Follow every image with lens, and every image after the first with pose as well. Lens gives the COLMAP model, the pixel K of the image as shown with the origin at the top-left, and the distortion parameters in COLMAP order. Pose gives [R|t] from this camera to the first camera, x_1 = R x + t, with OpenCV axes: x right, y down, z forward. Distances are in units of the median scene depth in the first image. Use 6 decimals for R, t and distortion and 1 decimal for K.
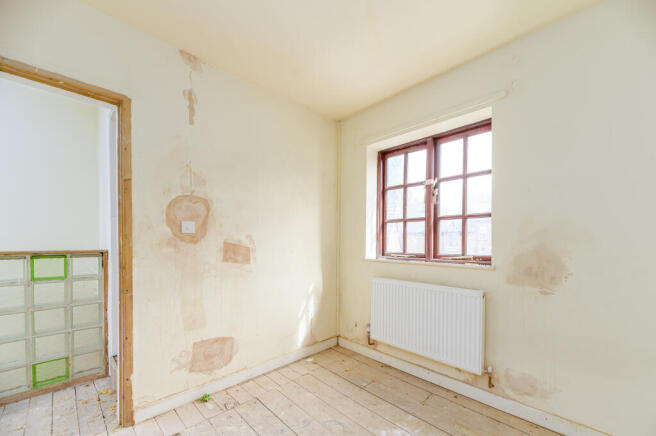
lens RADIAL K [[266.0, 0, 342.5], [0, 266.0, 241.5], [0, 0, 1]] dist [0.001016, 0.000204]
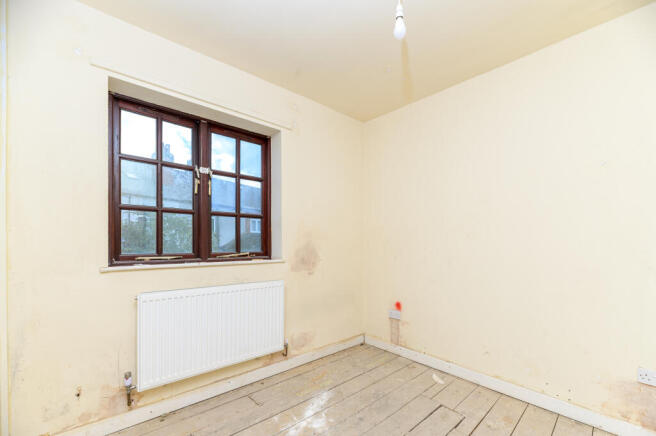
lens RADIAL K [[259.7, 0, 327.6], [0, 259.7, 242.0], [0, 0, 1]] dist [-0.000107, 0.000039]
pose [[0.090826, -0.002534, 0.995864, -1.356680], [-0.006570, 0.999973, 0.003143, 0.013214], [-0.995845, -0.006828, 0.090807, 1.461182]]
